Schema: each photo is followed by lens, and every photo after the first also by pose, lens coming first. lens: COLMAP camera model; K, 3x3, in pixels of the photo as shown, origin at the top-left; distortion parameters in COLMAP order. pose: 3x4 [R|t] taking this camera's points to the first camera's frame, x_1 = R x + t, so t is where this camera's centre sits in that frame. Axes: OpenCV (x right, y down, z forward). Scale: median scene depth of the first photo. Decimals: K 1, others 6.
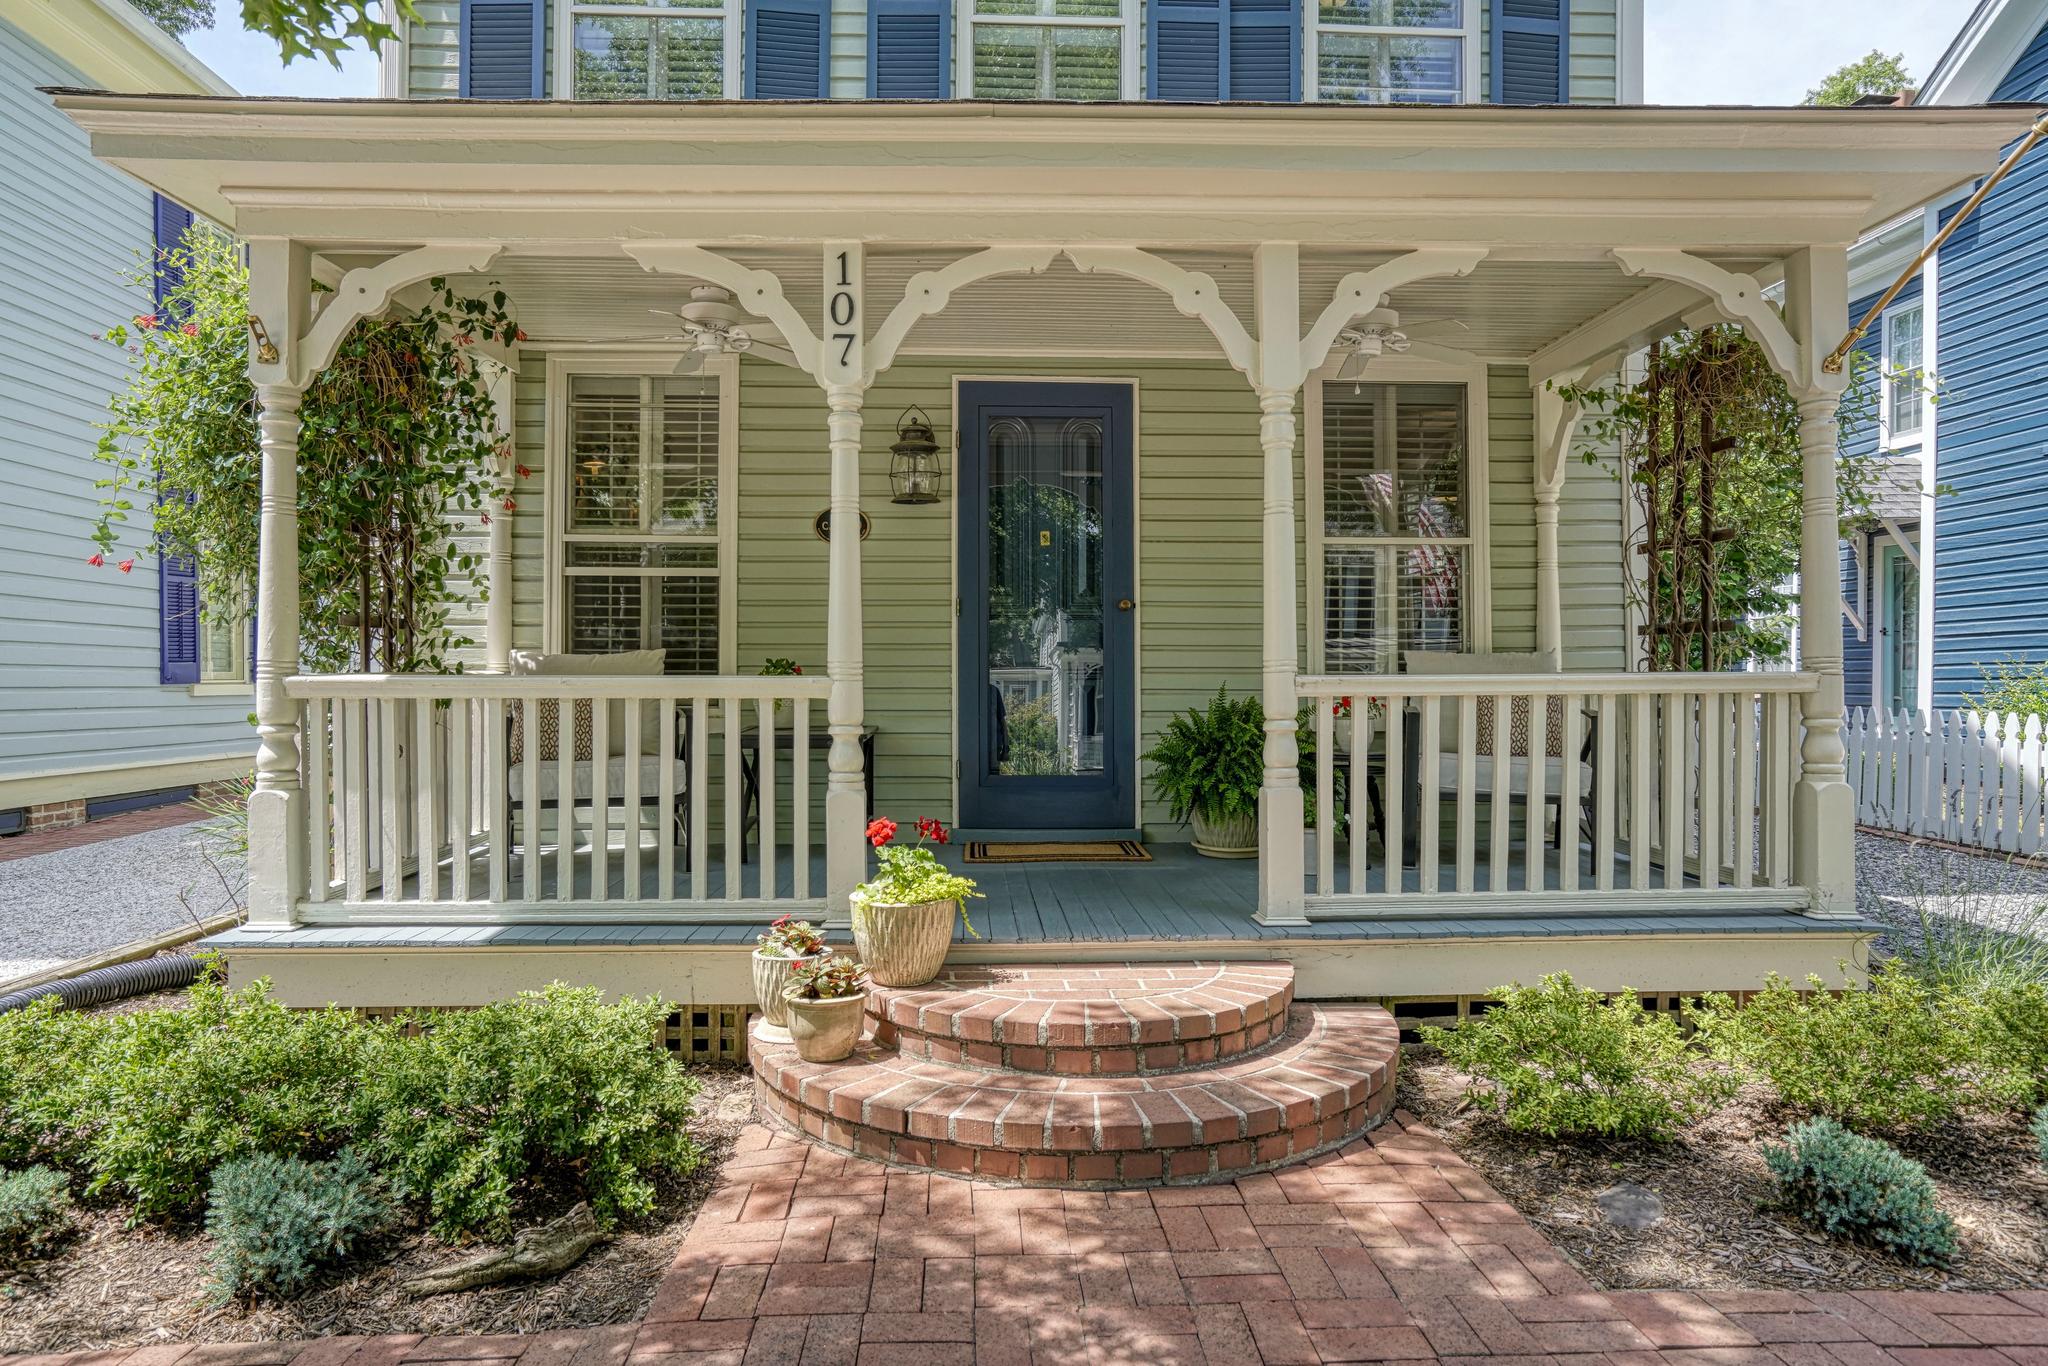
lens RADIAL K [[1194.1, 0, 1001.0], [0, 1194.1, 689.0], [0, 0, 1]] dist [0.000631, -0.000042]
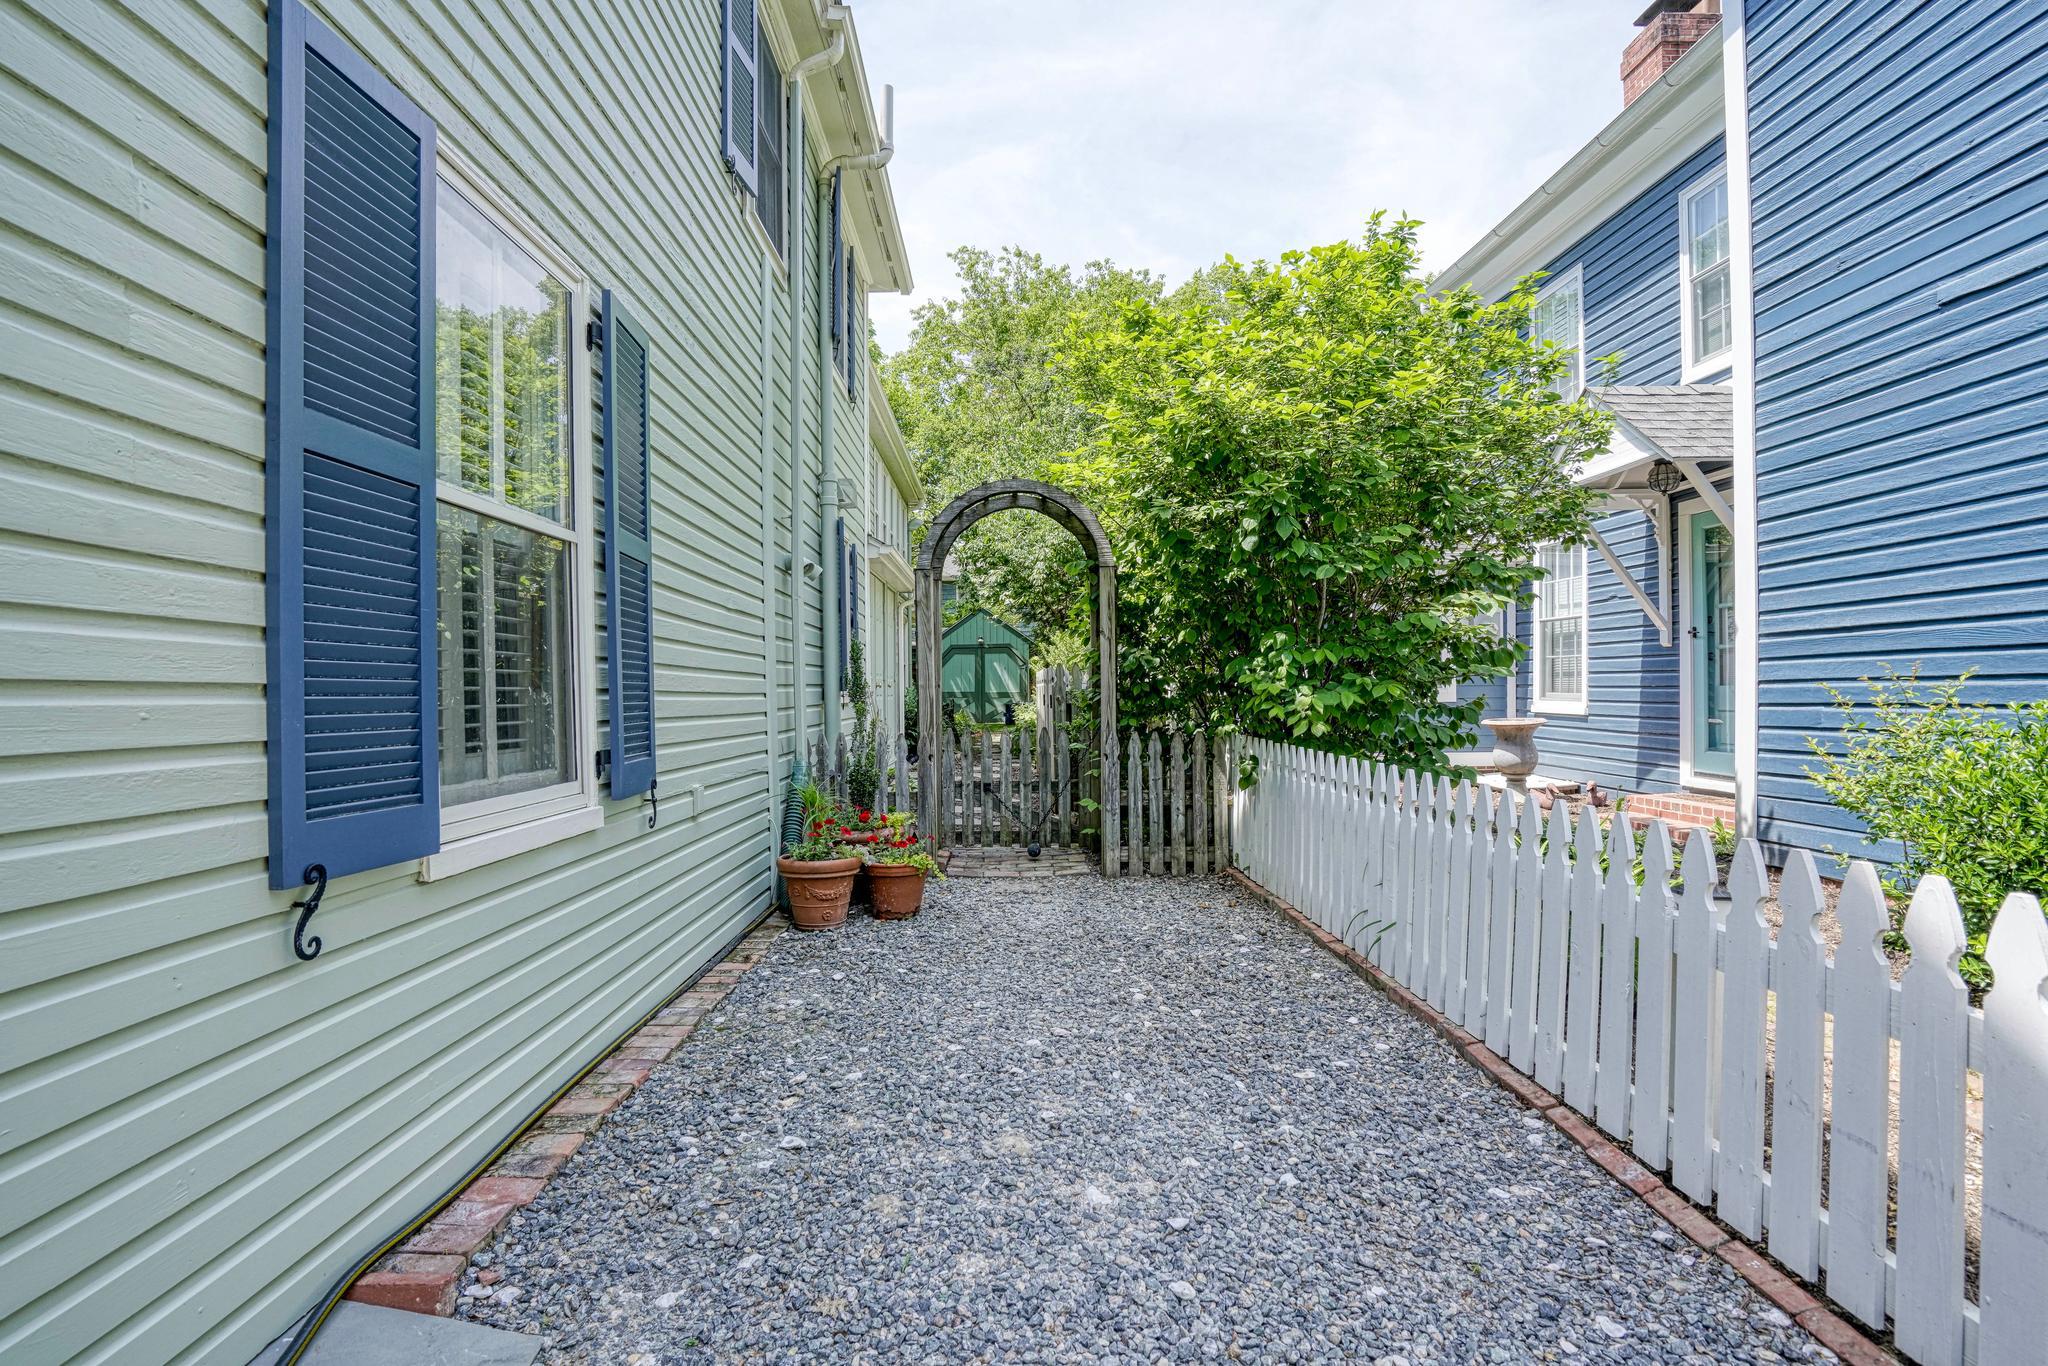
lens RADIAL K [[943.9, 0, 1012.8], [0, 943.9, 691.2], [0, 0, 1]] dist [-0.051832, 0.014416]
pose [[0.999502, -0.010777, -0.029654, 0.858478], [0.010592, 0.999924, -0.006387, -0.034043], [0.029721, 0.006070, 0.999540, 1.078211]]
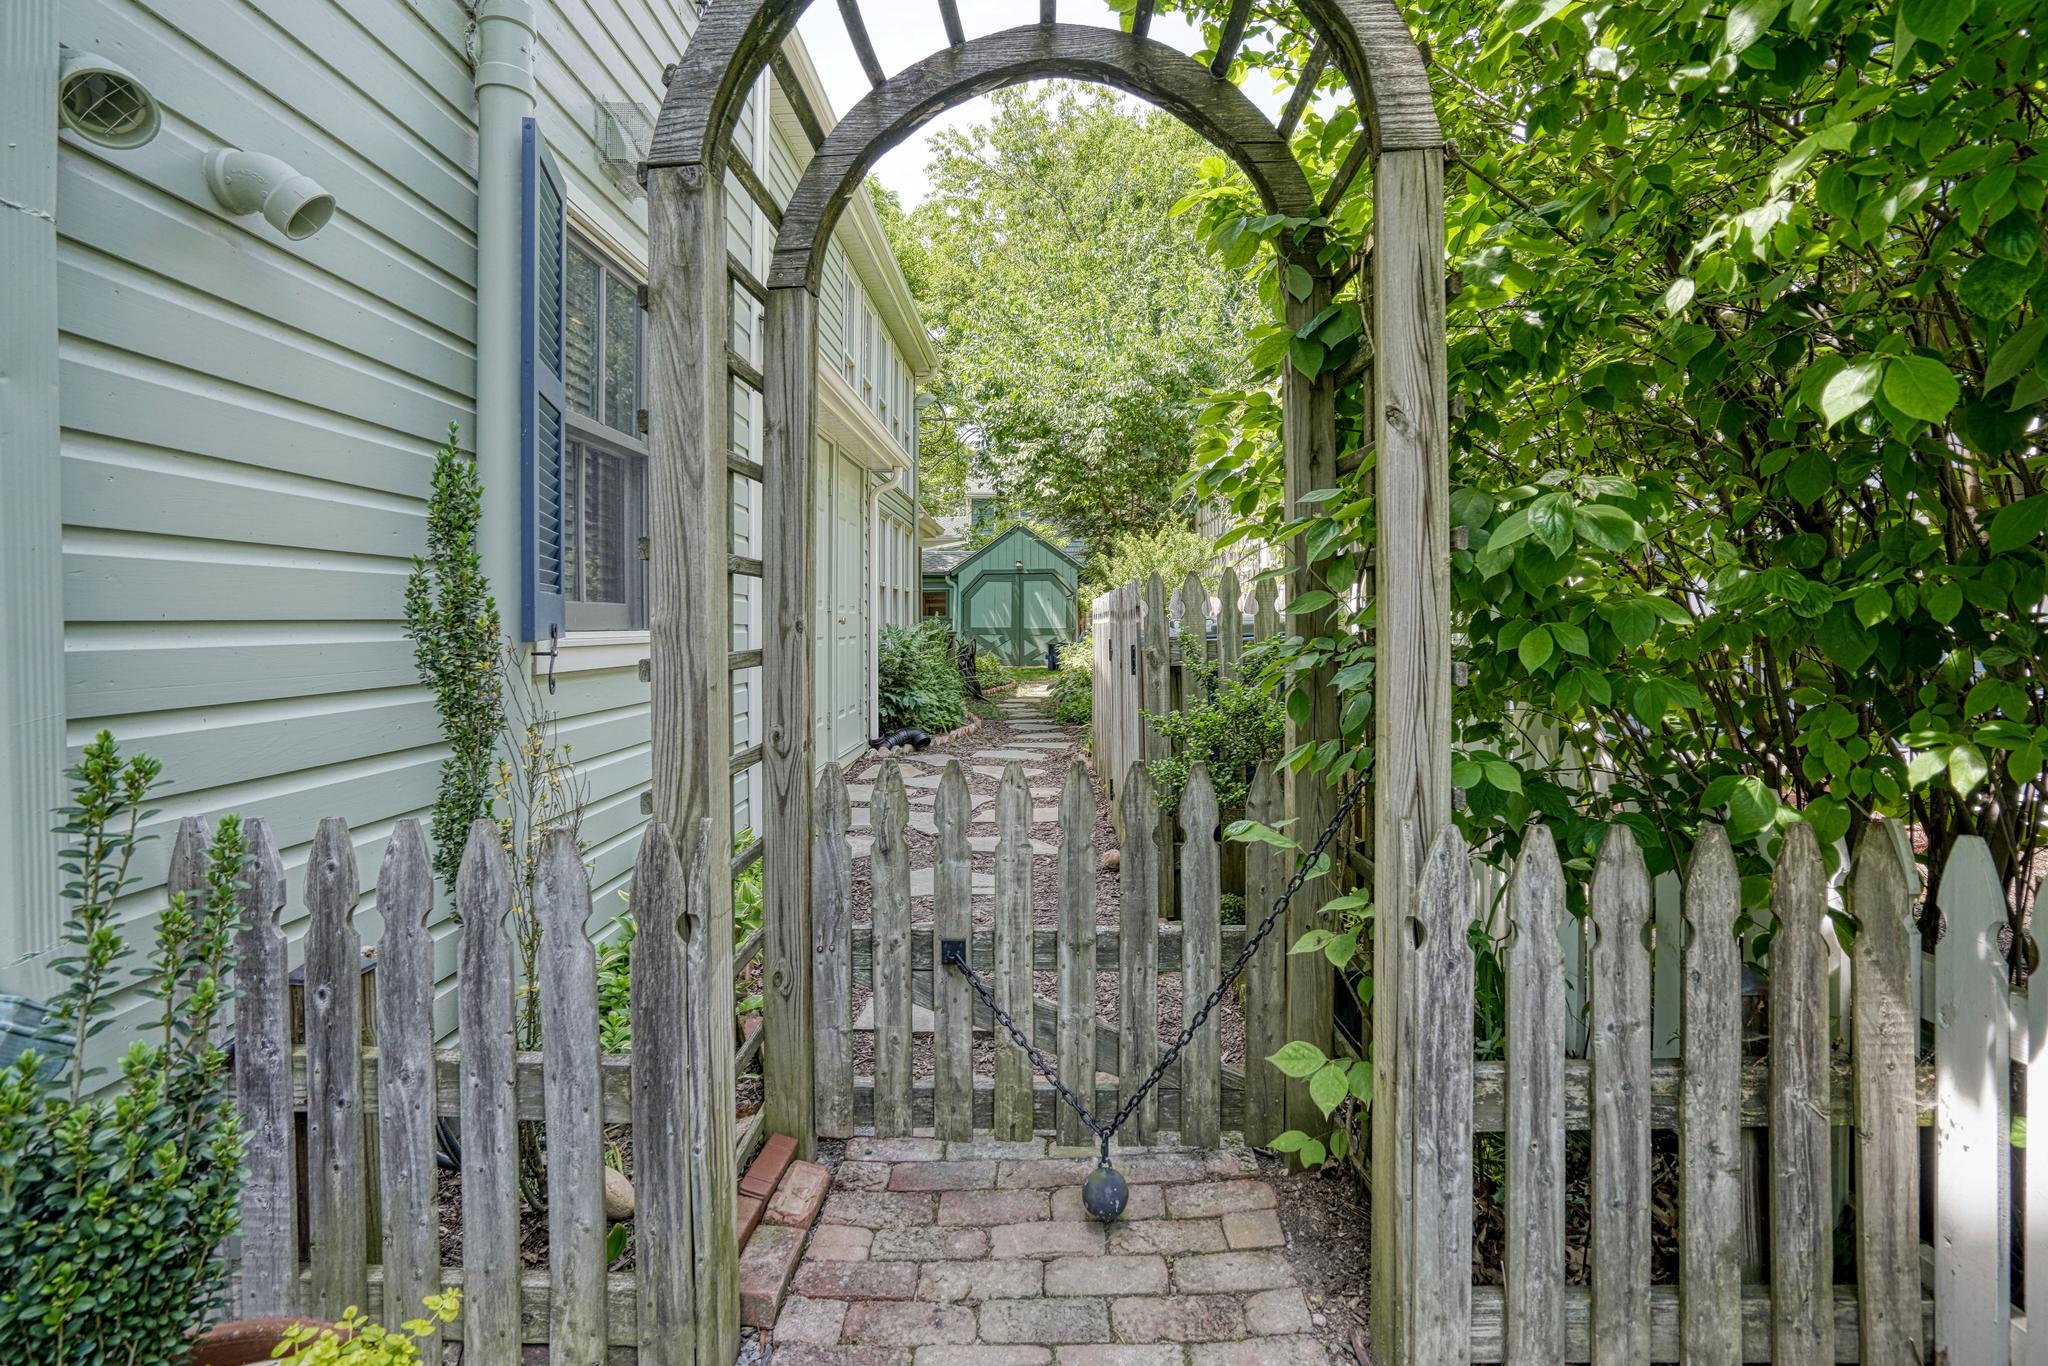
lens RADIAL K [[943.9, 0, 1012.8], [0, 943.9, 691.2], [0, 0, 1]] dist [-0.051832, 0.014416]
pose [[0.996774, -0.005860, -0.080045, 0.842644], [0.010939, 0.997943, 0.063164, -0.047273], [0.079510, -0.063836, 0.994788, 1.932104]]
